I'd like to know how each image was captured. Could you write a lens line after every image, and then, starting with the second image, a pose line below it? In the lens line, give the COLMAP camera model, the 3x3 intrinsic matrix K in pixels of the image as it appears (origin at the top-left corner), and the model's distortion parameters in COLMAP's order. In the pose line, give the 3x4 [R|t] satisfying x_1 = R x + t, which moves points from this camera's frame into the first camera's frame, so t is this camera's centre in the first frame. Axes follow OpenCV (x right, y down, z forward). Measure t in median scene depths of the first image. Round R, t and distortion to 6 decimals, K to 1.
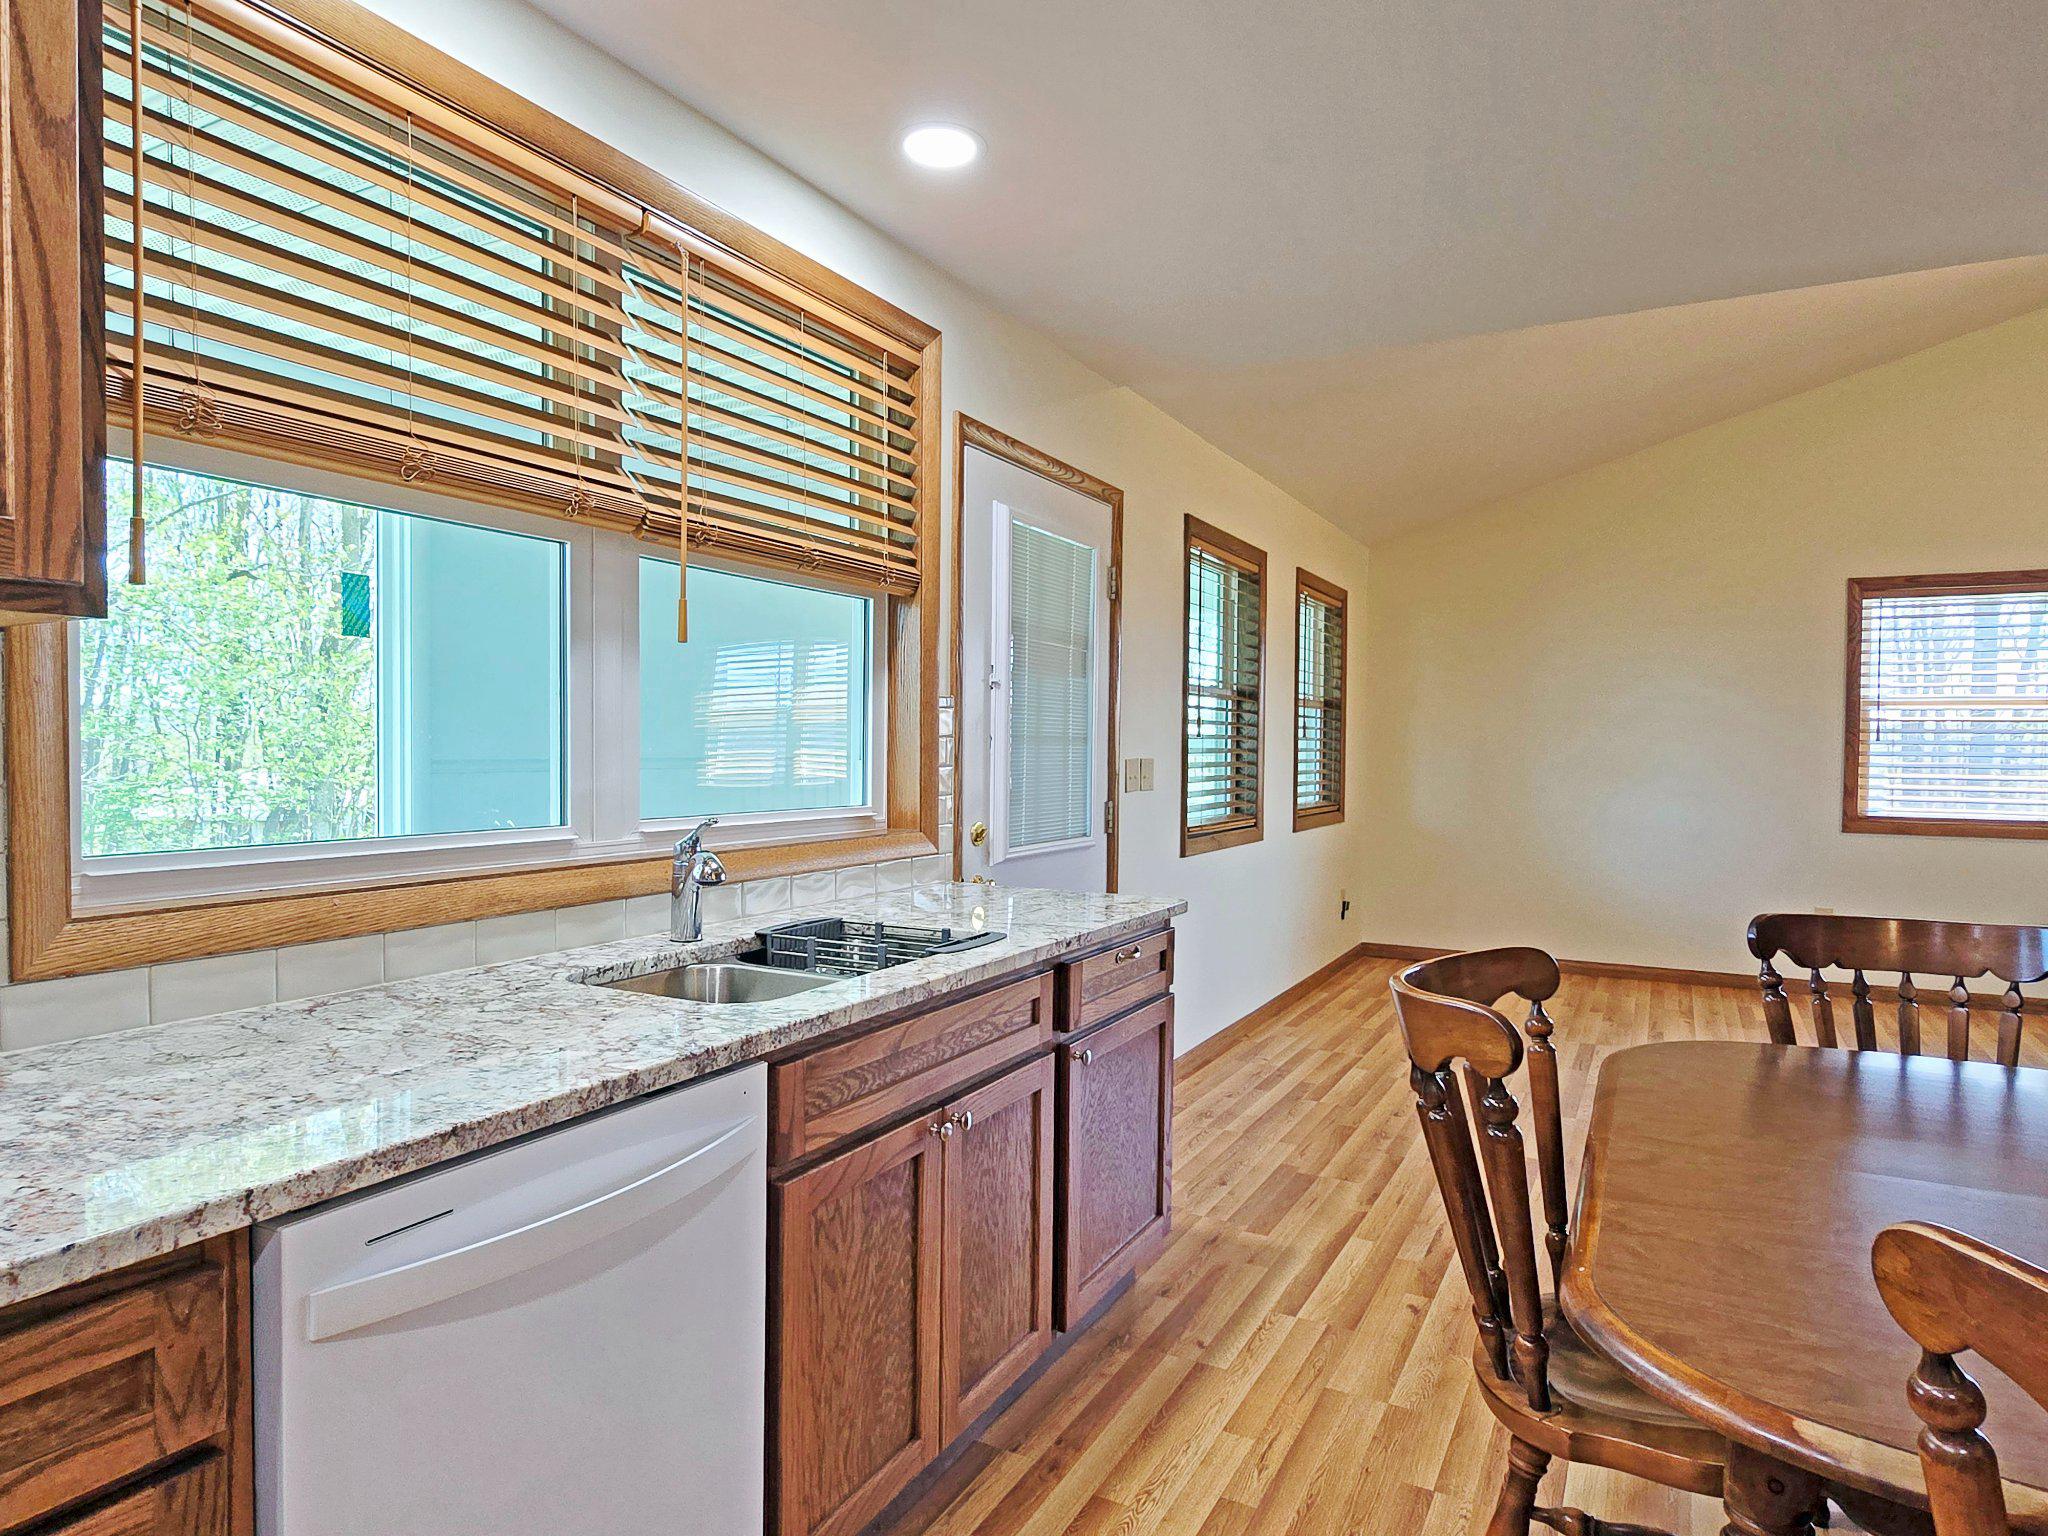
lens RADIAL K [[1218.8, 0, 1024.0], [0, 1218.8, 768.0], [0, 0, 1]] dist [0.003475, 0.000441]
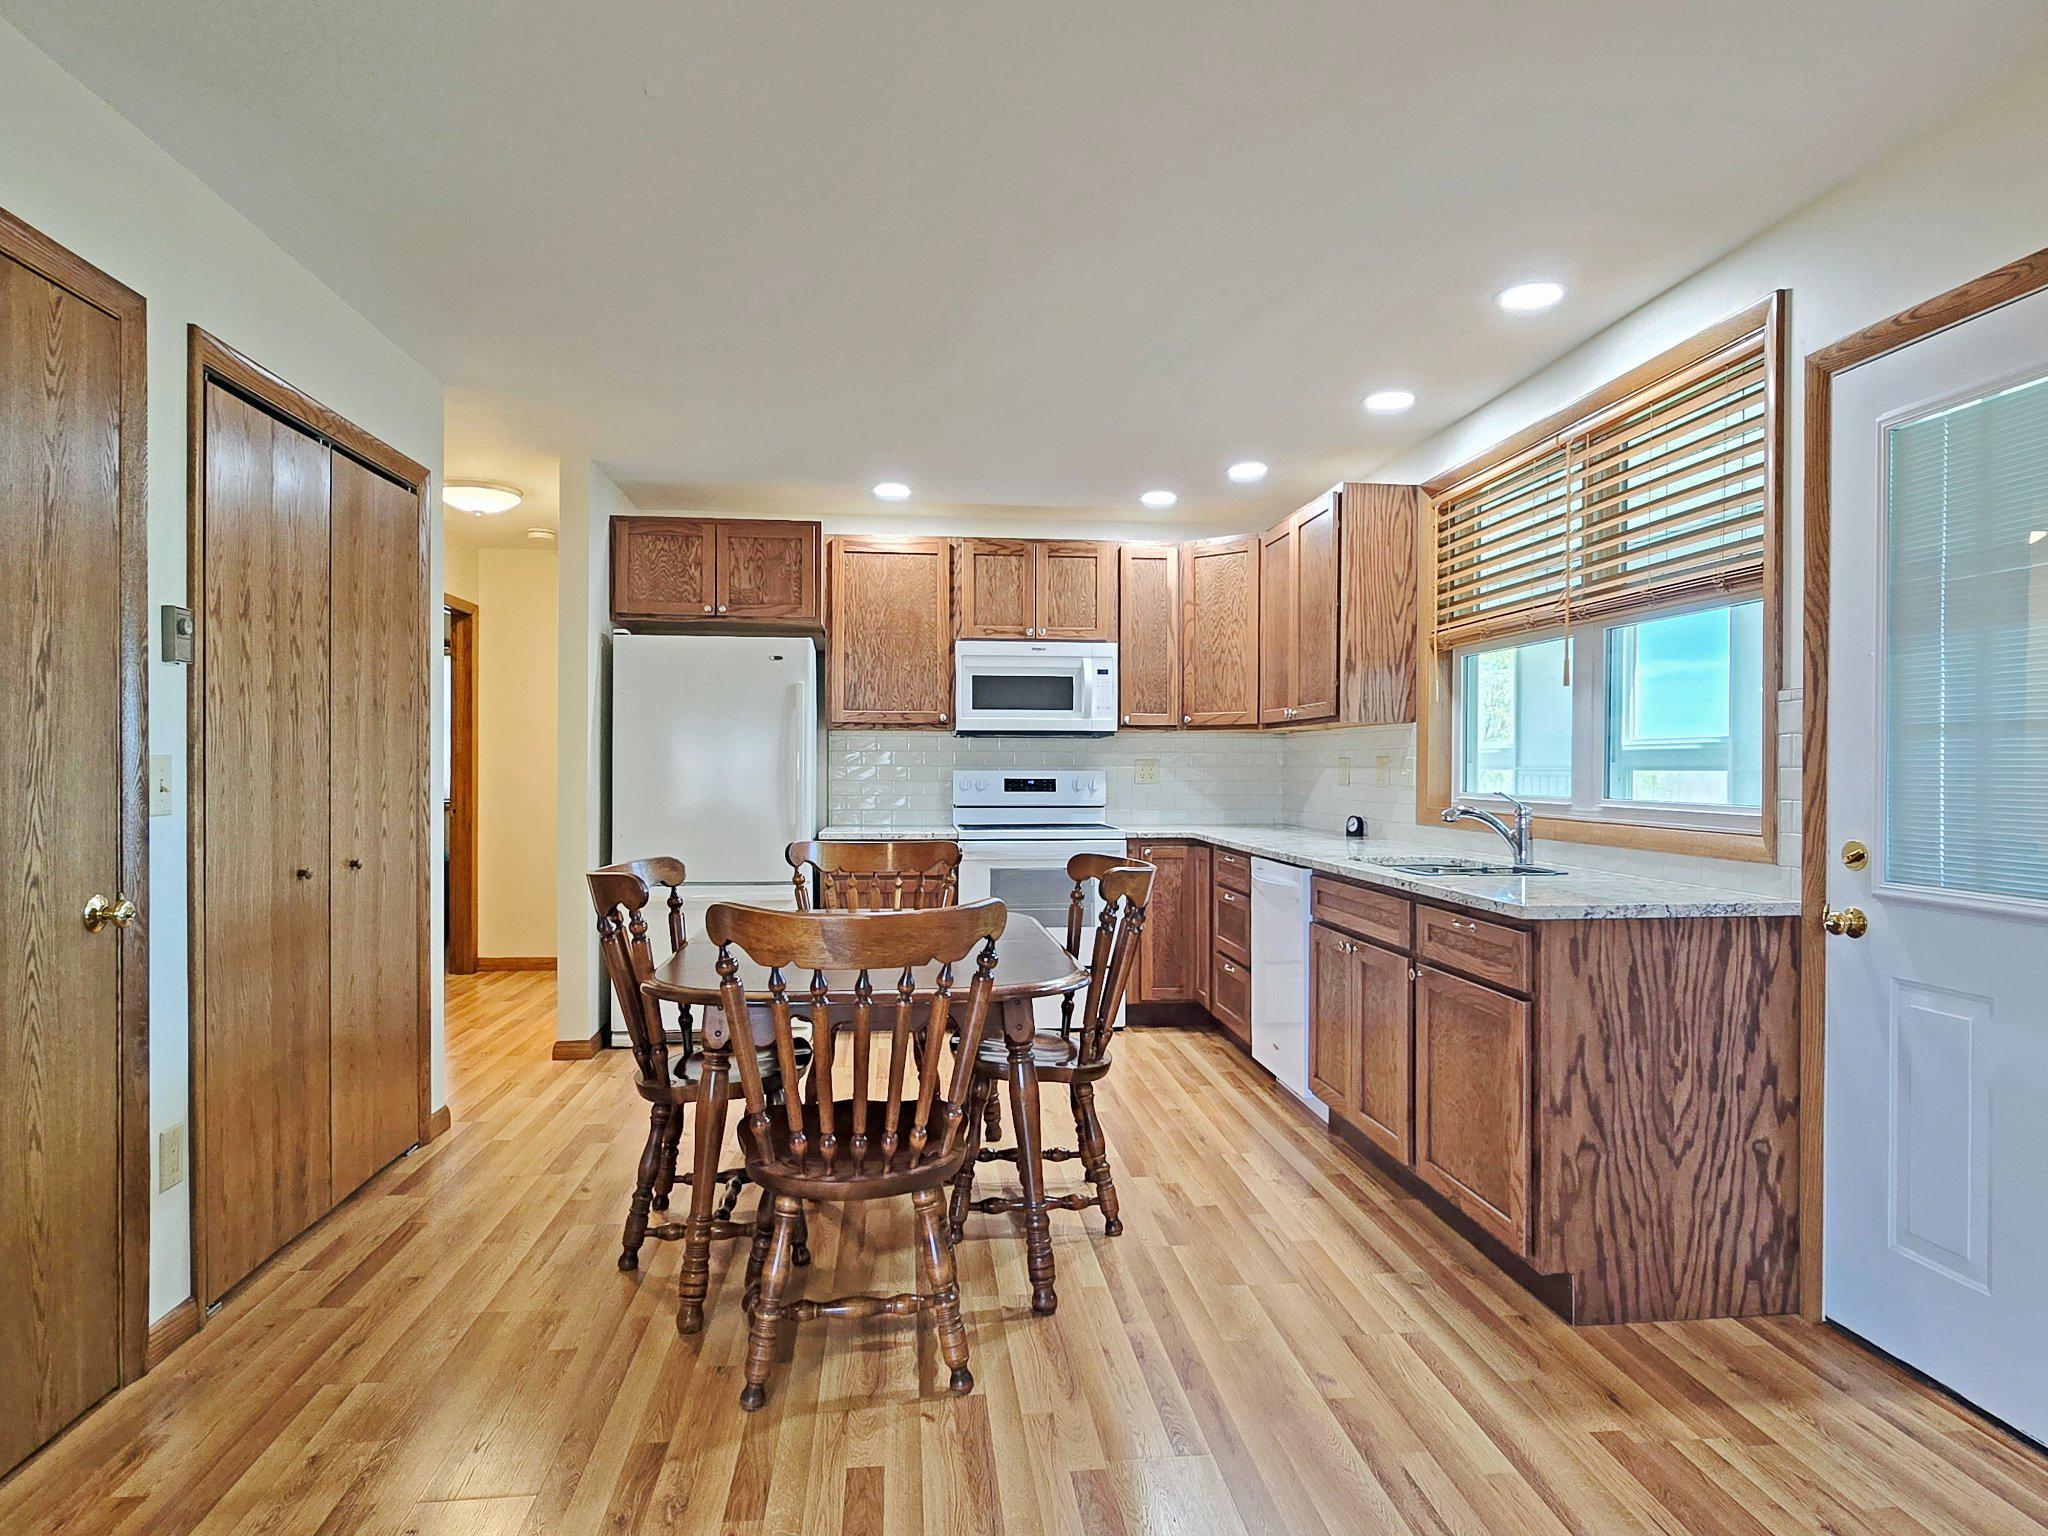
lens RADIAL K [[1218.8, 0, 1024.0], [0, 1218.8, 768.0], [0, 0, 1]] dist [0.003475, 0.000441]
pose [[-0.831613, -0.013178, -0.555199, 1.179949], [-0.023805, 0.999645, 0.011930, 0.002673], [0.554845, 0.023138, -0.831632, 1.905175]]
